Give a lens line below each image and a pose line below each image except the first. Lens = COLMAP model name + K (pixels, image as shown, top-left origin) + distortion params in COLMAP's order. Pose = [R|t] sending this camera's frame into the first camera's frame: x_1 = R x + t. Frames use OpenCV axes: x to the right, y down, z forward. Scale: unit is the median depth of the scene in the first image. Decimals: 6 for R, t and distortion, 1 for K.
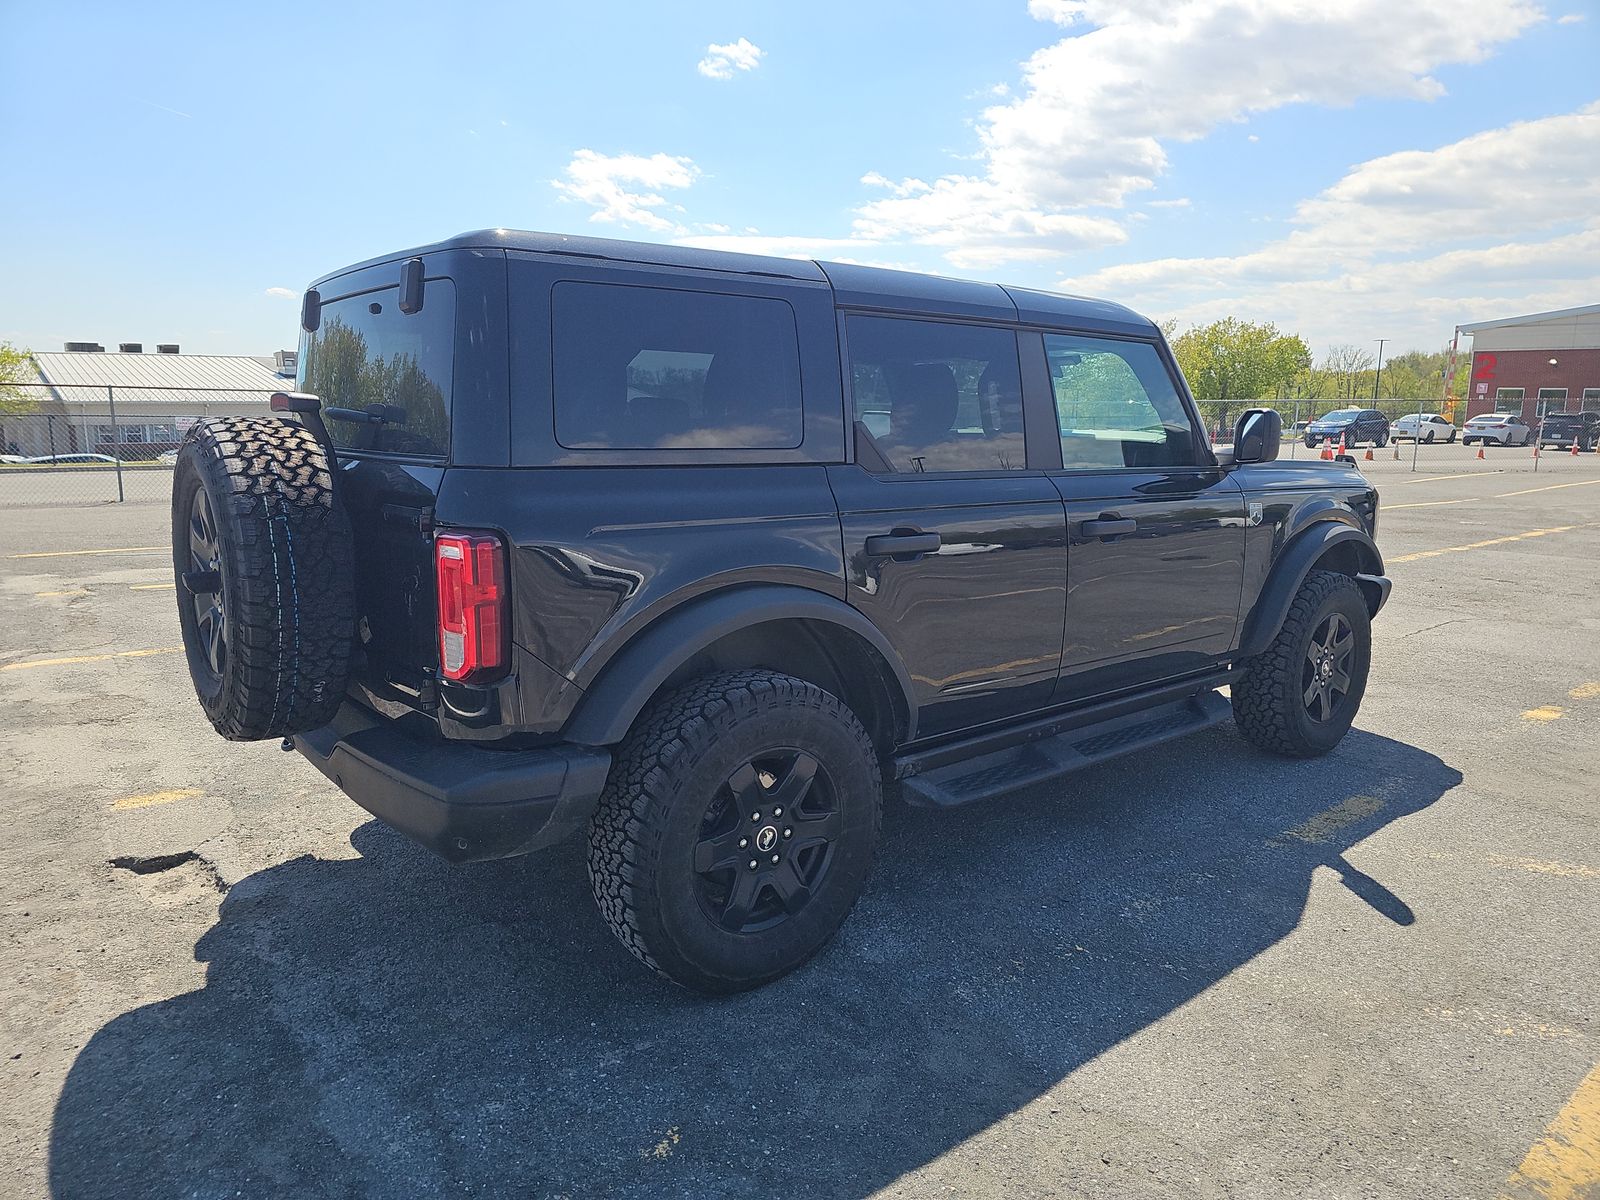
lens RADIAL K [[1071.7, 0, 794.6], [0, 1071.7, 603.1], [0, 0, 1]] dist [0.008647, -0.003086]
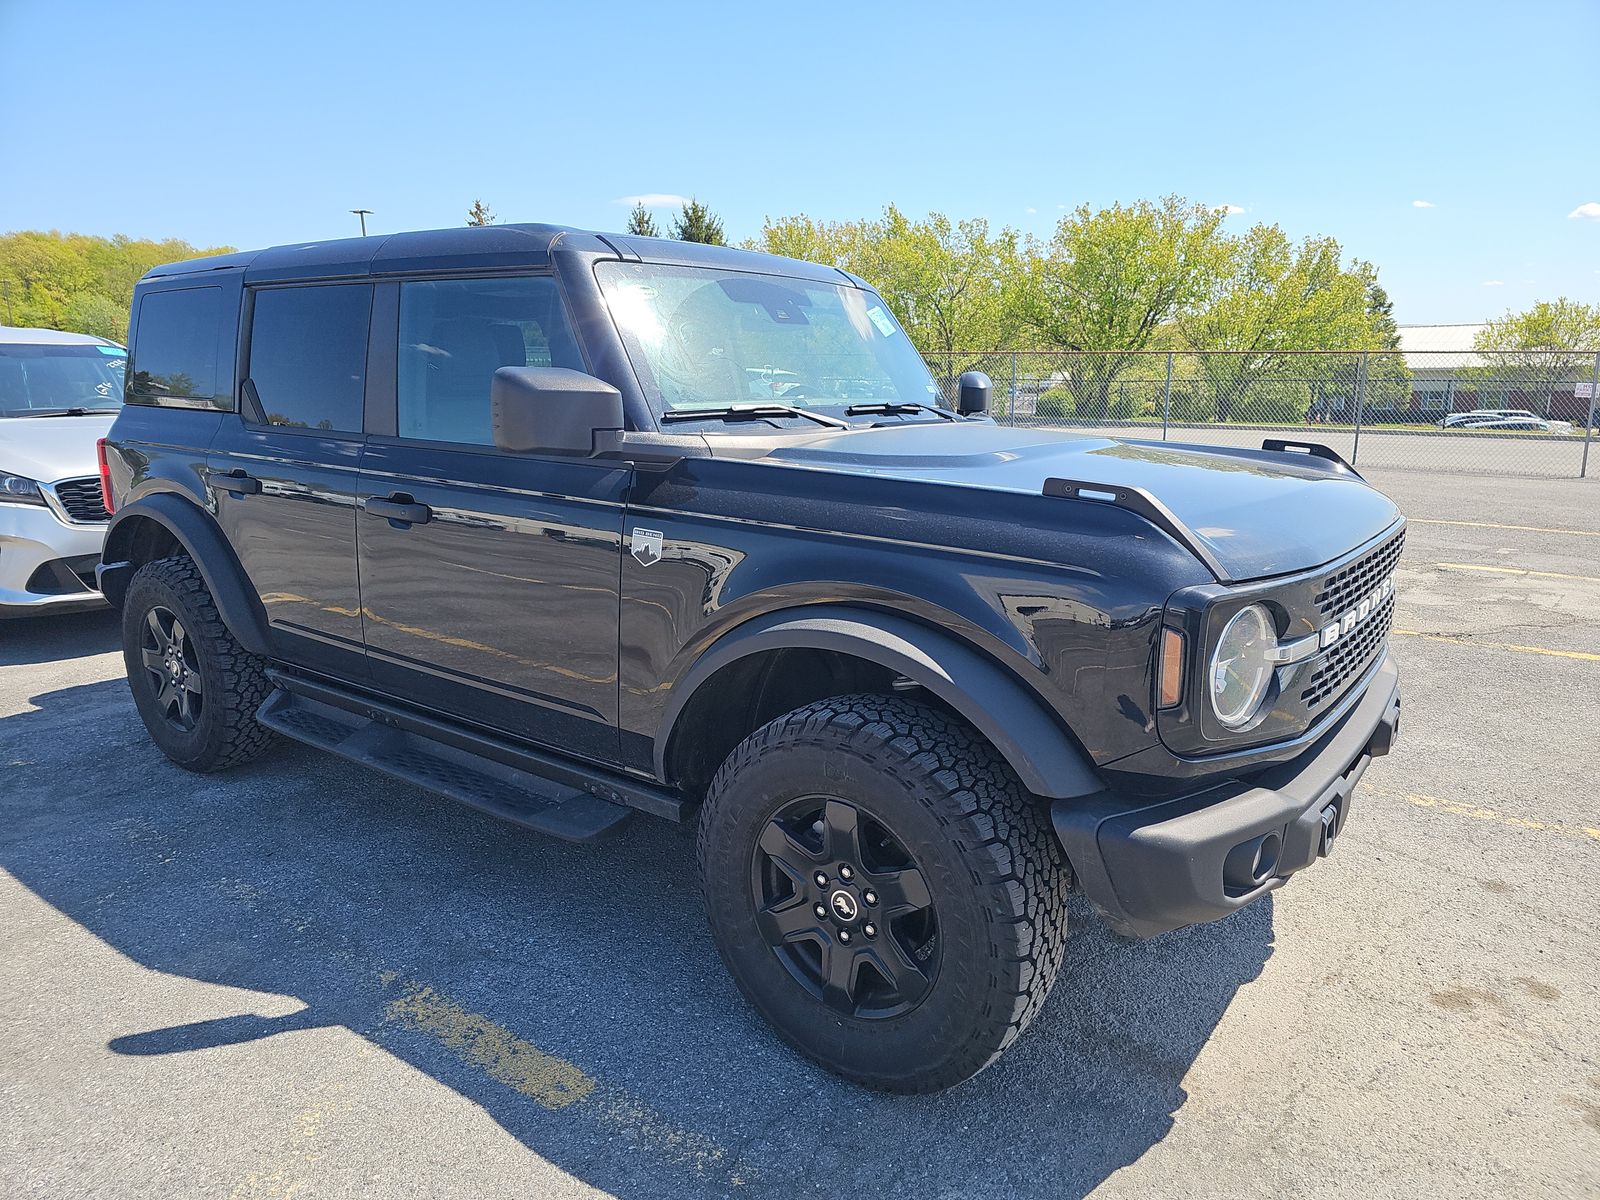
lens RADIAL K [[1071.7, 0, 796.0], [0, 1071.7, 606.1], [0, 0, 1]] dist [0.008647, -0.003086]
pose [[0.231636, 0.196493, -0.952751, 1.095585], [-0.164096, 0.973246, 0.160824, -0.172636], [0.958863, 0.119090, 0.257682, 0.995600]]
